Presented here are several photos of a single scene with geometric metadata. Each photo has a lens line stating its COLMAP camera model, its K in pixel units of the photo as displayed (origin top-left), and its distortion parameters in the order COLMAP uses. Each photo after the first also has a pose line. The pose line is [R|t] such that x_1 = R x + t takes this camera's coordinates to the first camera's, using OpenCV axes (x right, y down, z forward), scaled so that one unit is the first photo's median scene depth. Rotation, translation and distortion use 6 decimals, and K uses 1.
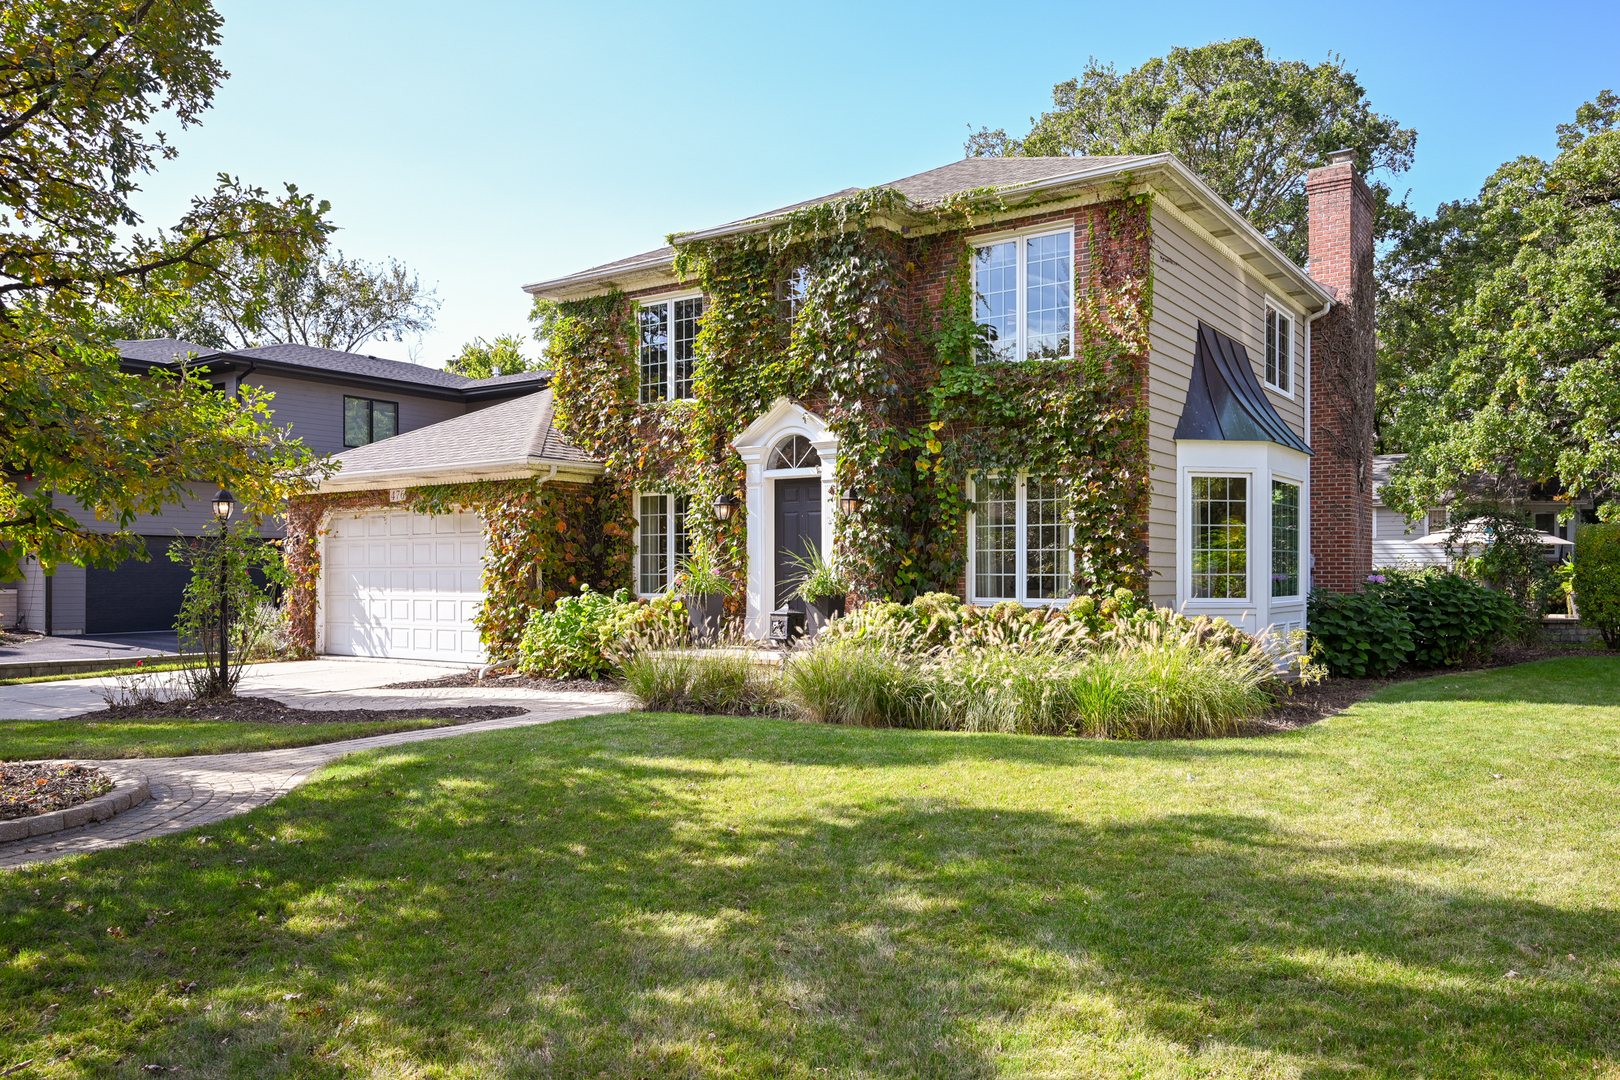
lens RADIAL K [[1195.7, 0, 810.8], [0, 1195.7, 544.3], [0, 0, 1]] dist [-0.004211, -0.000124]
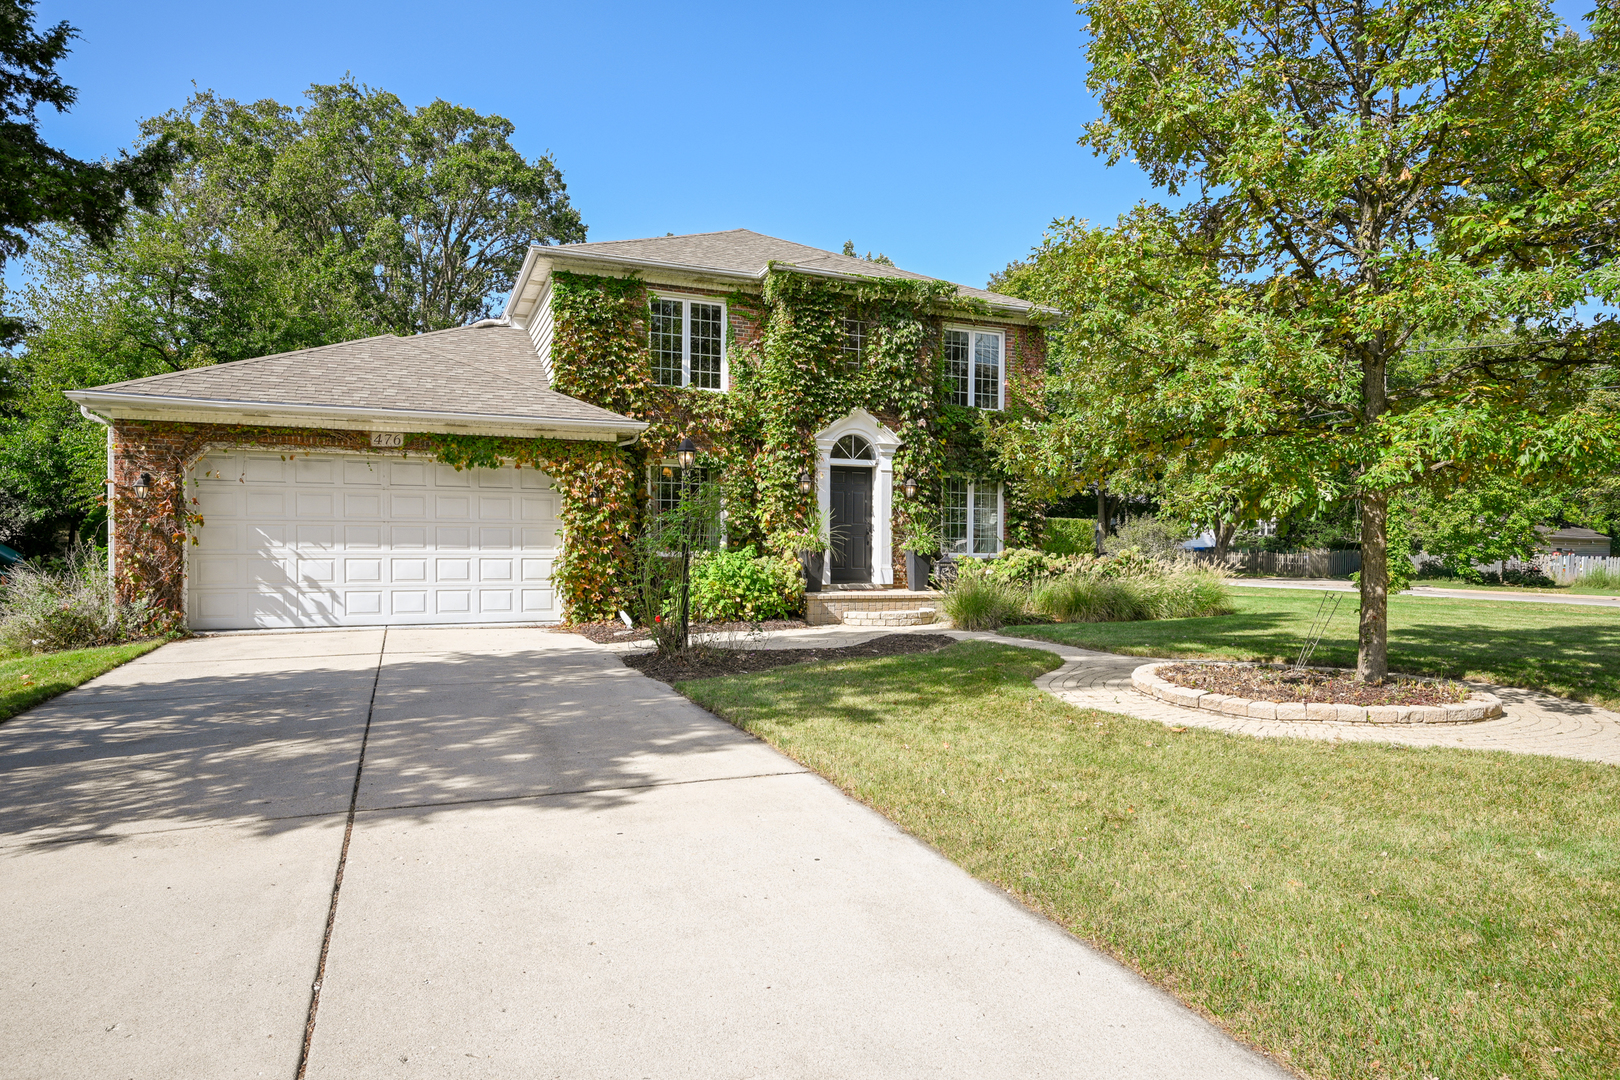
lens RADIAL K [[948.5, 0, 810.0], [0, 948.5, 541.9], [0, 0, 1]] dist [0.000663, -0.000158]
pose [[0.531784, 0.003292, 0.846874, -0.844437], [-0.032508, 0.999335, 0.016529, 0.013966], [-0.846256, -0.036320, 0.531537, 0.394232]]
